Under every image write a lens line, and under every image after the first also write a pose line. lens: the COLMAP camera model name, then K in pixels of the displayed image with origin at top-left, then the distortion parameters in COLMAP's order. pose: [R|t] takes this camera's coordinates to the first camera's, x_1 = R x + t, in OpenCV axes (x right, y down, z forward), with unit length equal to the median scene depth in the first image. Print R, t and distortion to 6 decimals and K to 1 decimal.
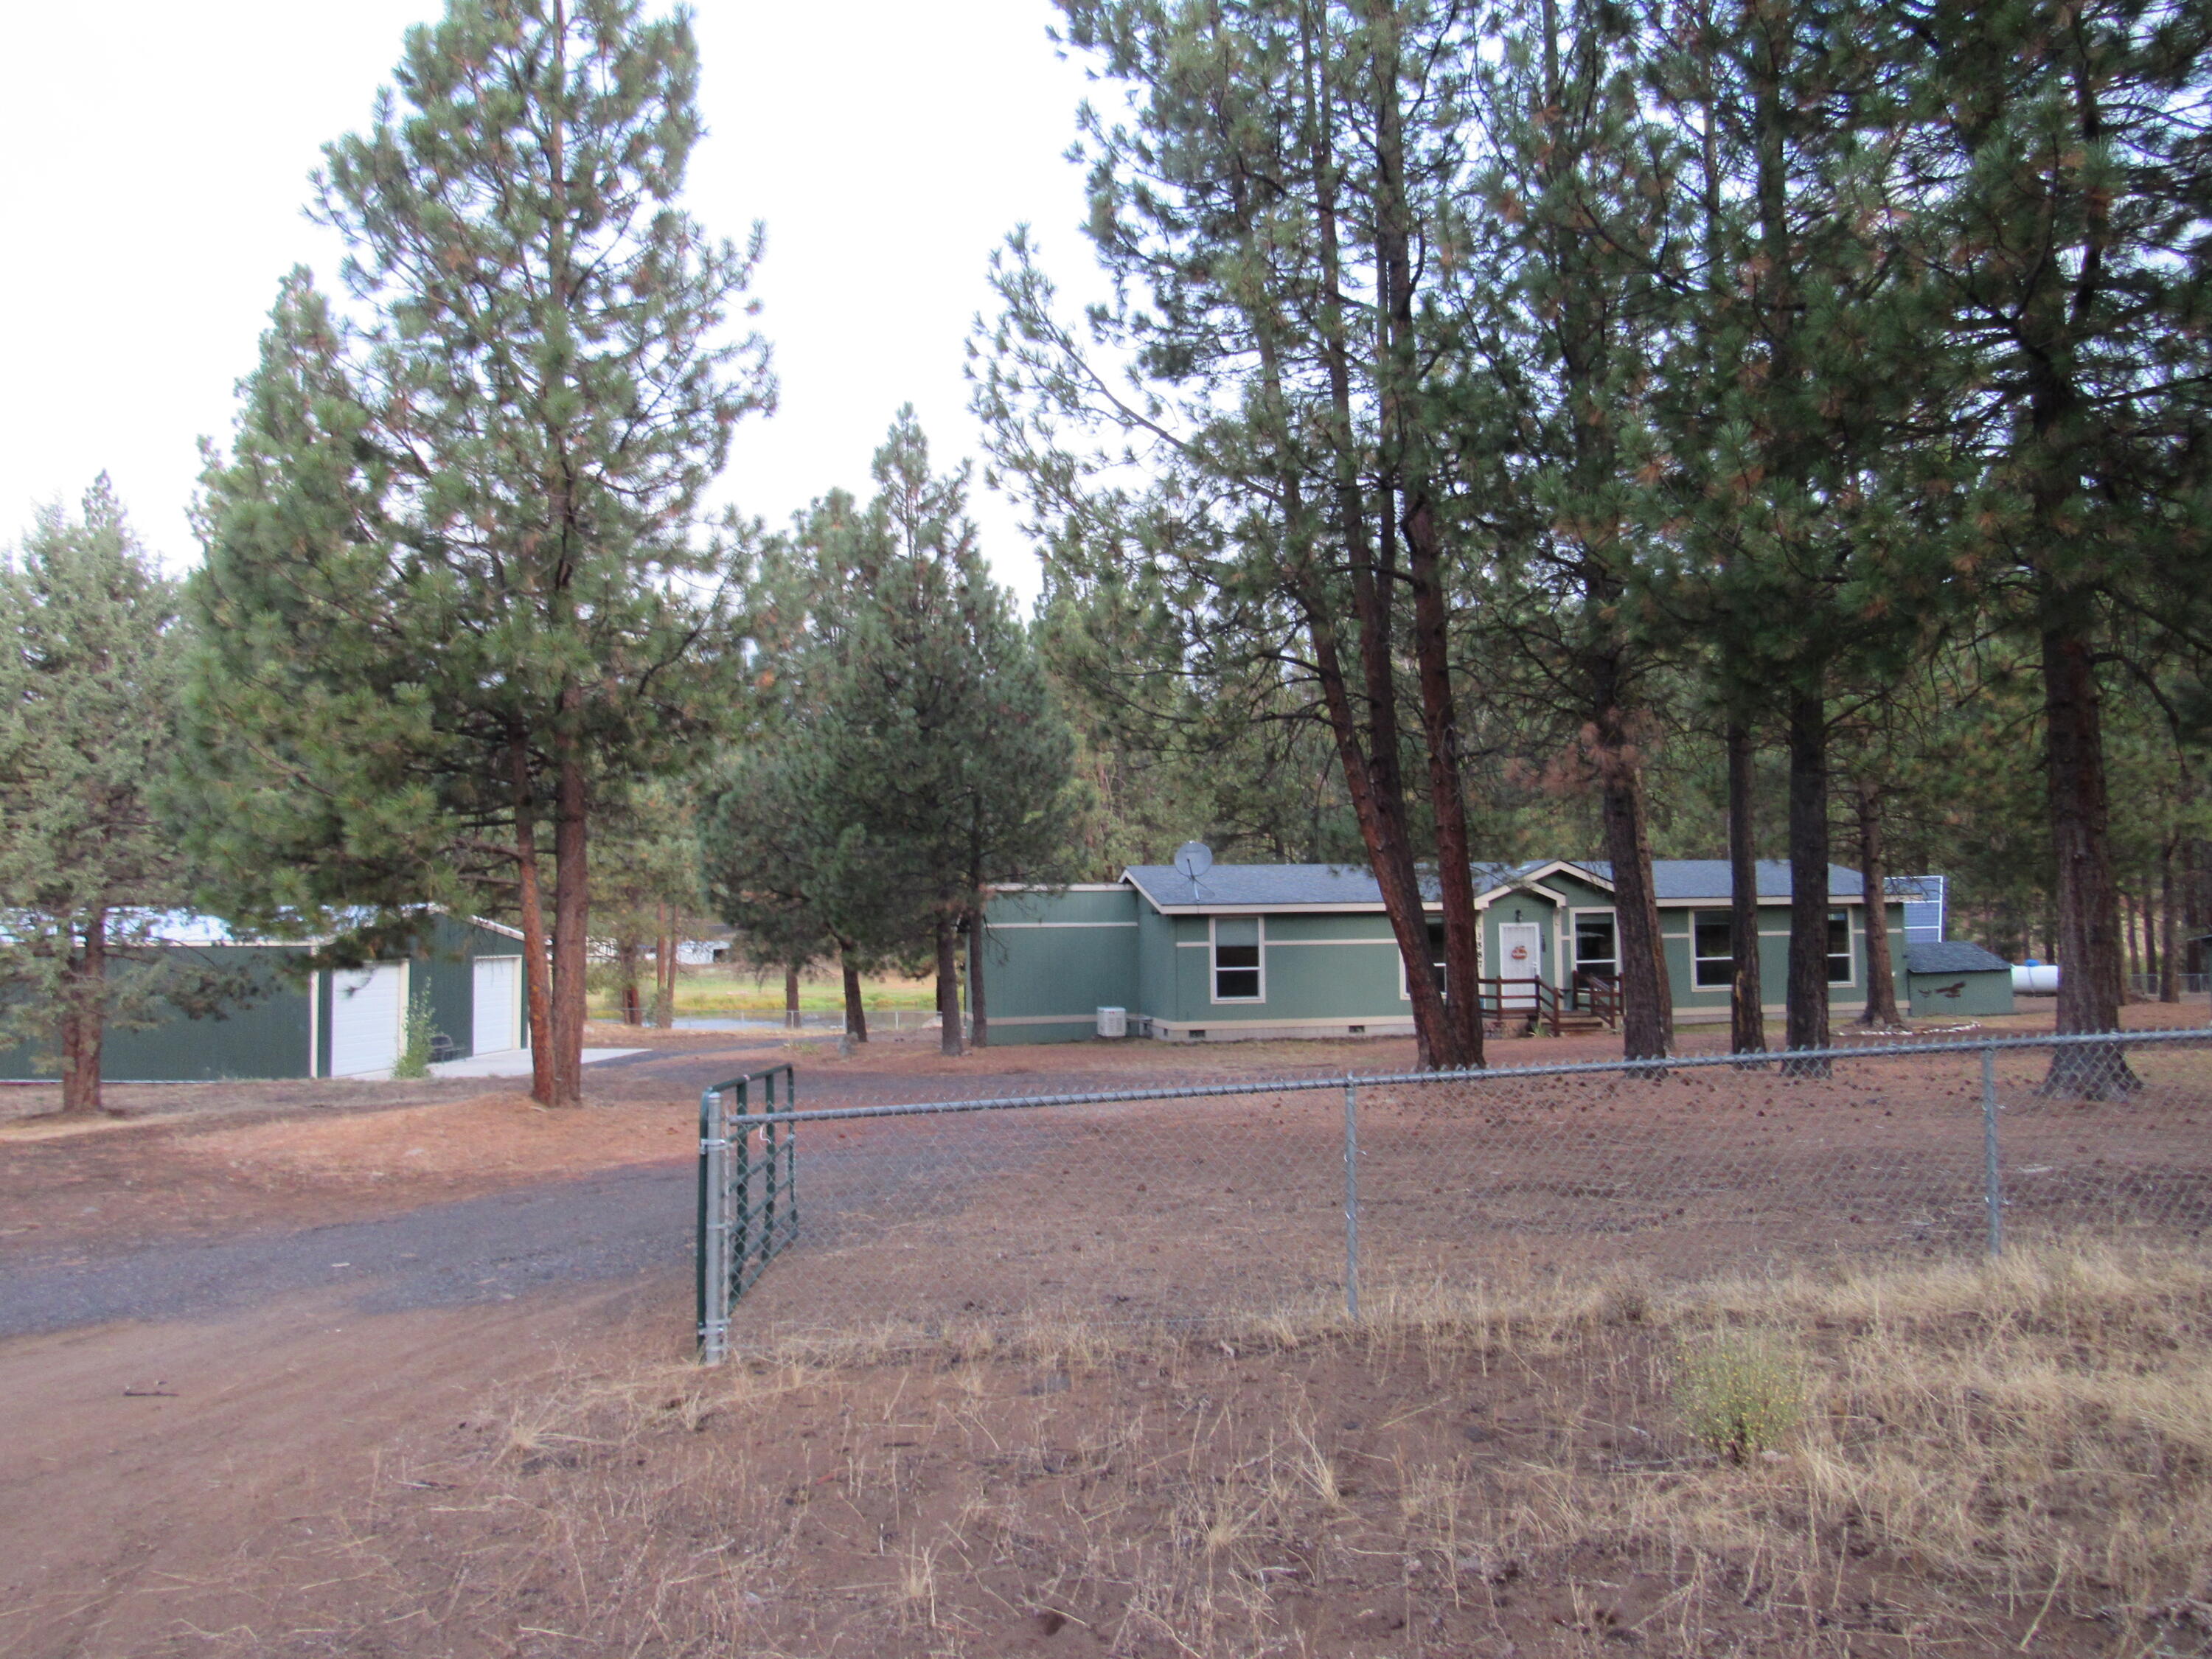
lens RADIAL K [[1571.9, 0, 1110.3], [0, 1571.9, 854.5], [0, 0, 1]] dist [-0.039135, -0.000909]
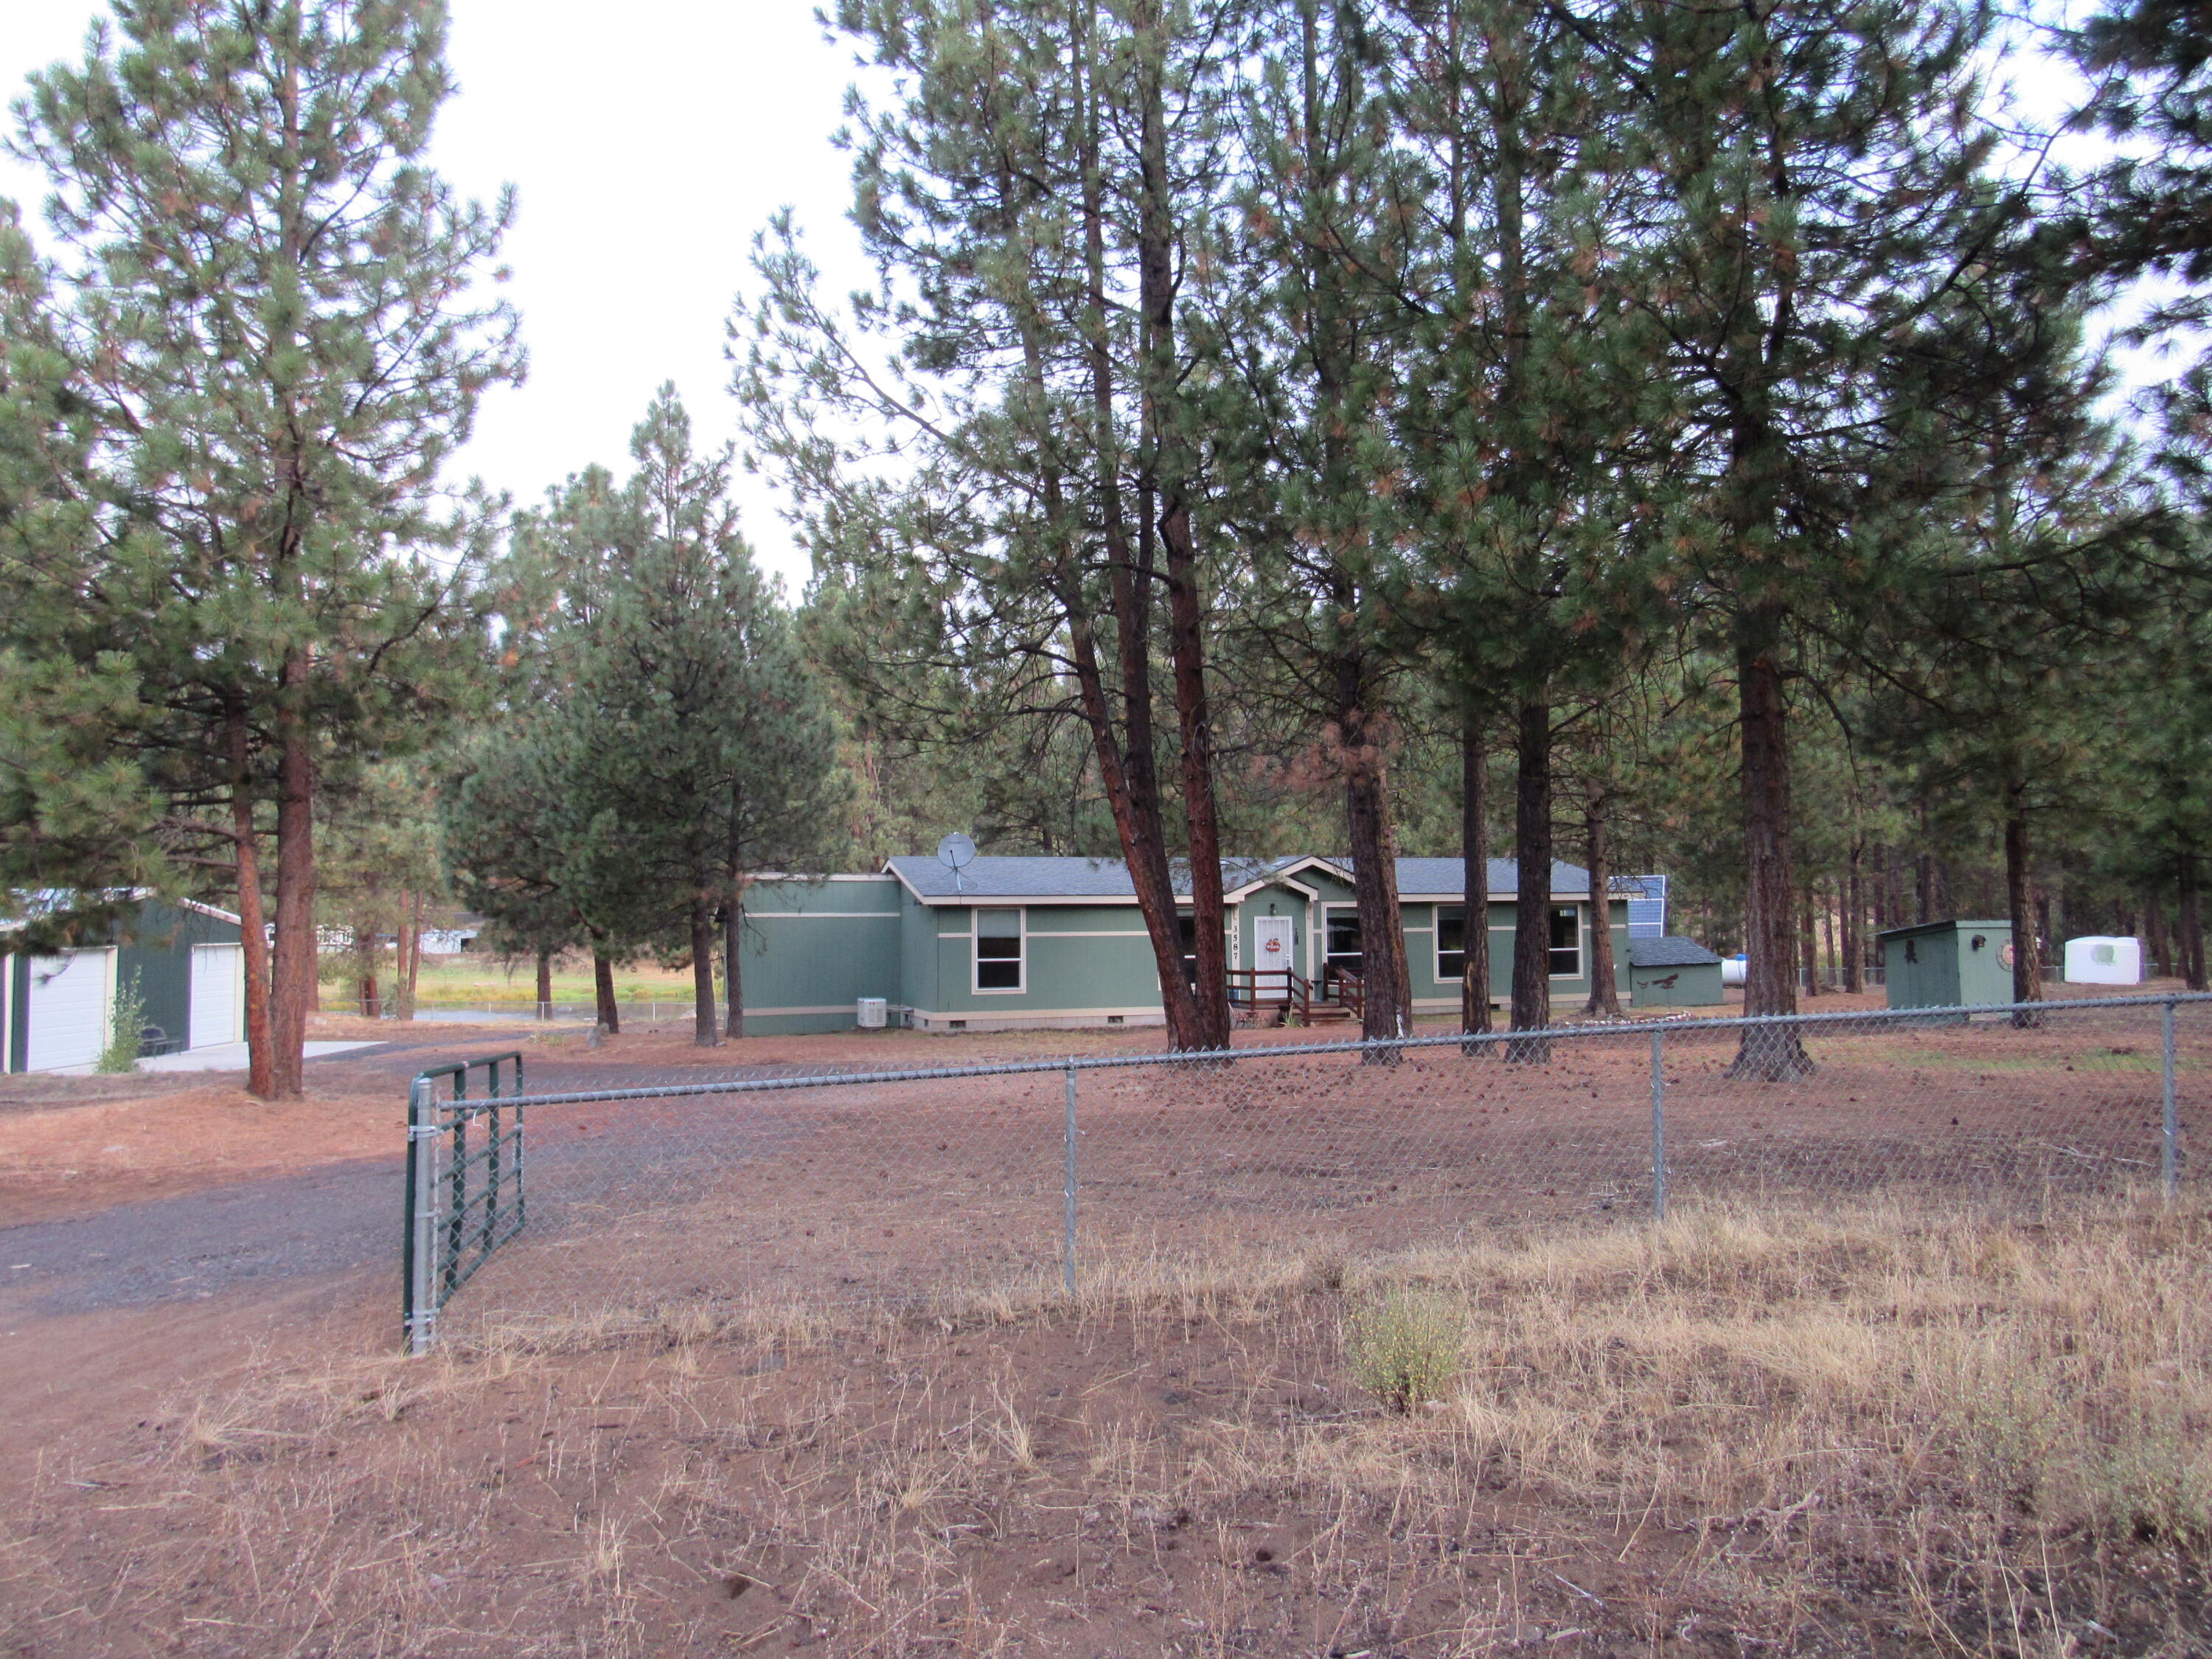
lens RADIAL K [[1571.9, 0, 1122.7], [0, 1571.9, 850.8], [0, 0, 1]] dist [-0.039135, -0.000909]
pose [[0.988849, 0.012751, 0.148378, 0.013554], [-0.013023, 0.999915, 0.000863, 0.001430], [-0.148354, -0.002786, 0.988930, -0.011186]]
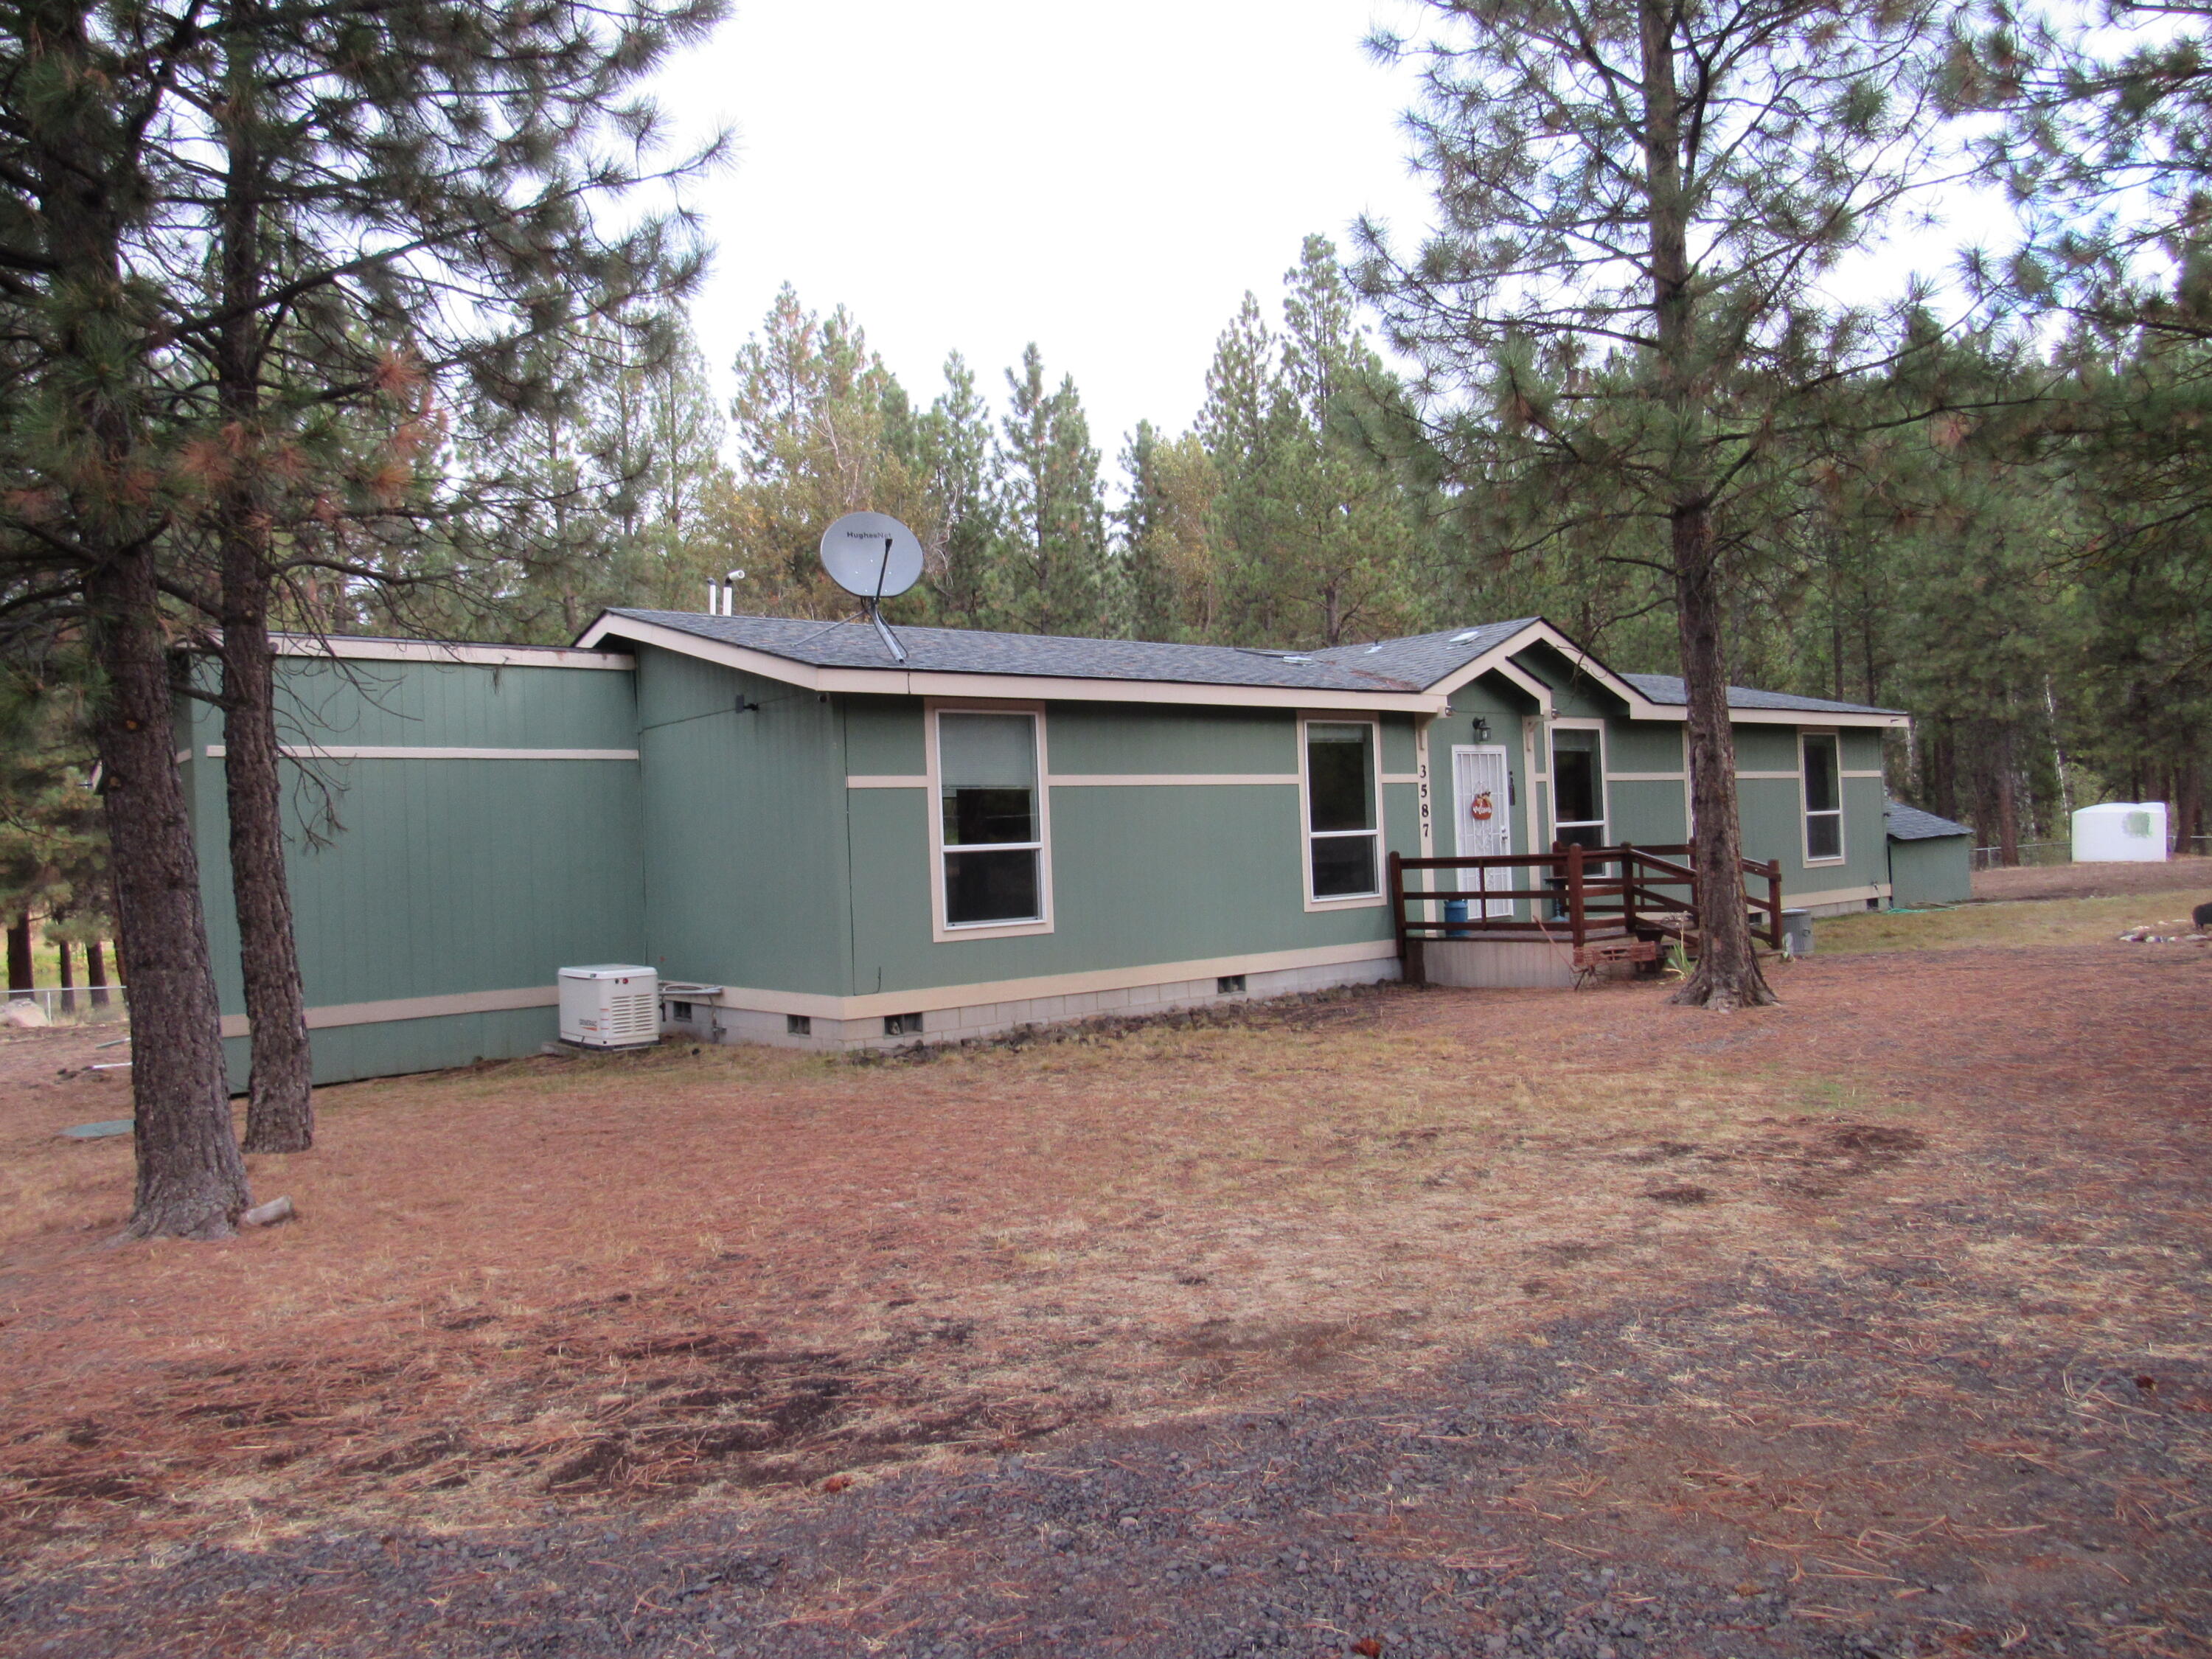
lens RADIAL K [[1571.9, 0, 1104.7], [0, 1571.9, 839.4], [0, 0, 1]] dist [-0.039135, -0.000909]
pose [[0.873706, -0.018232, 0.486113, -0.120251], [0.003484, 0.999506, 0.031227, 0.088103], [-0.486442, -0.025589, 0.873338, 0.973076]]
